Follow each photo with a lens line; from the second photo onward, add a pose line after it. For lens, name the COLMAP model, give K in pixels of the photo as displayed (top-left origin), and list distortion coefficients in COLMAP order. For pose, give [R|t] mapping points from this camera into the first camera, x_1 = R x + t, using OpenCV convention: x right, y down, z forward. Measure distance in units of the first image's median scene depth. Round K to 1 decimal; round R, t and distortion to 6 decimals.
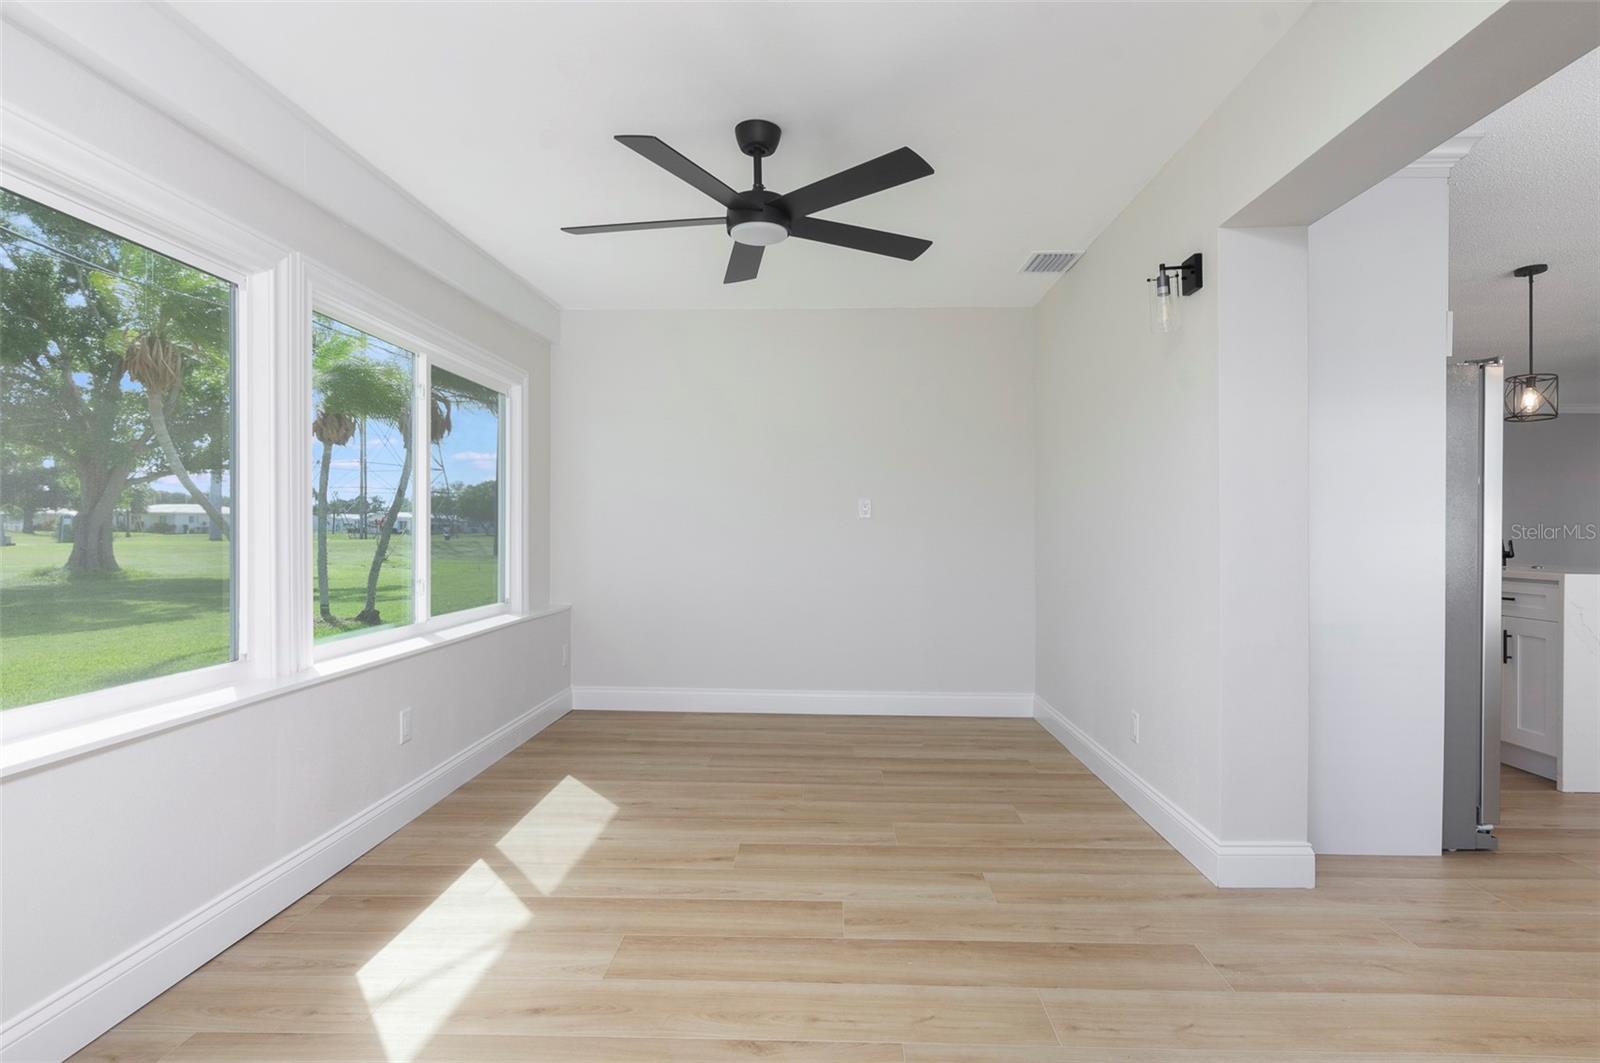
lens RADIAL K [[830.5, 0, 802.7], [0, 830.5, 530.0], [0, 0, 1]] dist [-0.000933, -0.000089]
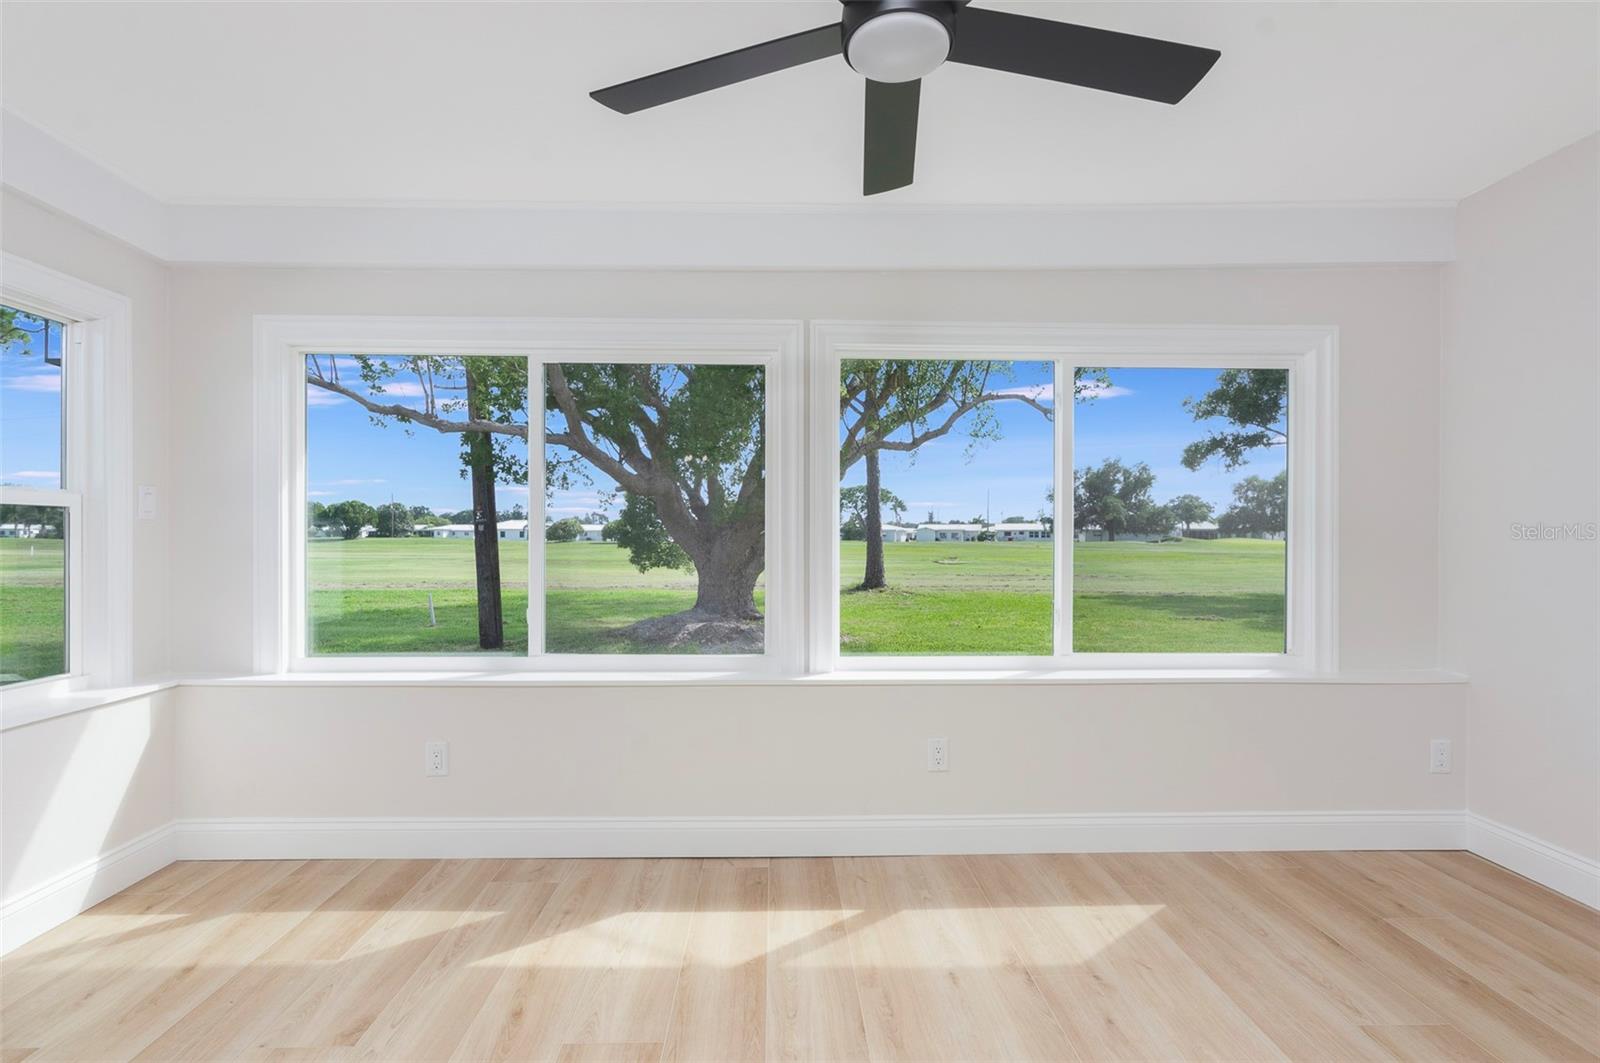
lens RADIAL K [[775.3, 0, 809.5], [0, 775.3, 541.7], [0, 0, 1]] dist [0.002167, 0.000469]
pose [[0.069471, -0.001196, -0.997583, 0.479846], [-0.002648, 0.999996, -0.001383, -0.012183], [0.997580, 0.002737, 0.069468, 0.908601]]
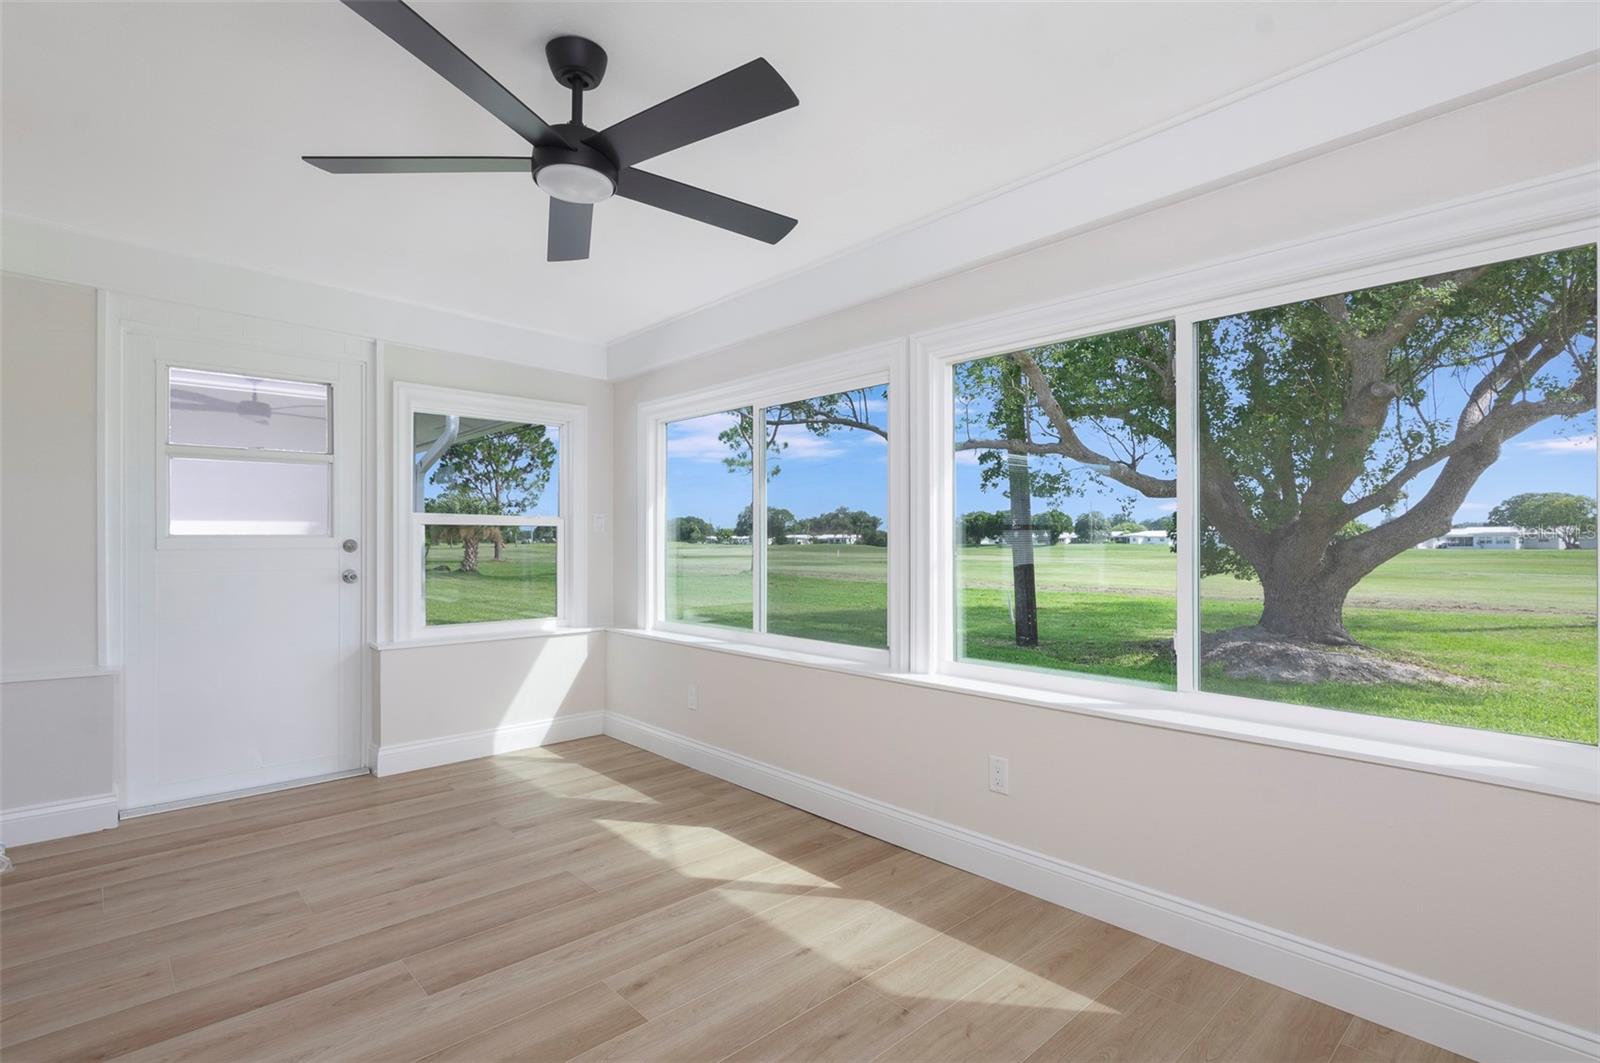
lens RADIAL K [[775.3, 0, 809.5], [0, 775.3, 541.7], [0, 0, 1]] dist [0.002167, 0.000469]
pose [[-0.705267, -0.008120, -0.708895, 0.309452], [-0.006094, 0.999967, -0.005391, -0.013265], [0.708915, 0.000518, -0.705294, 1.674974]]
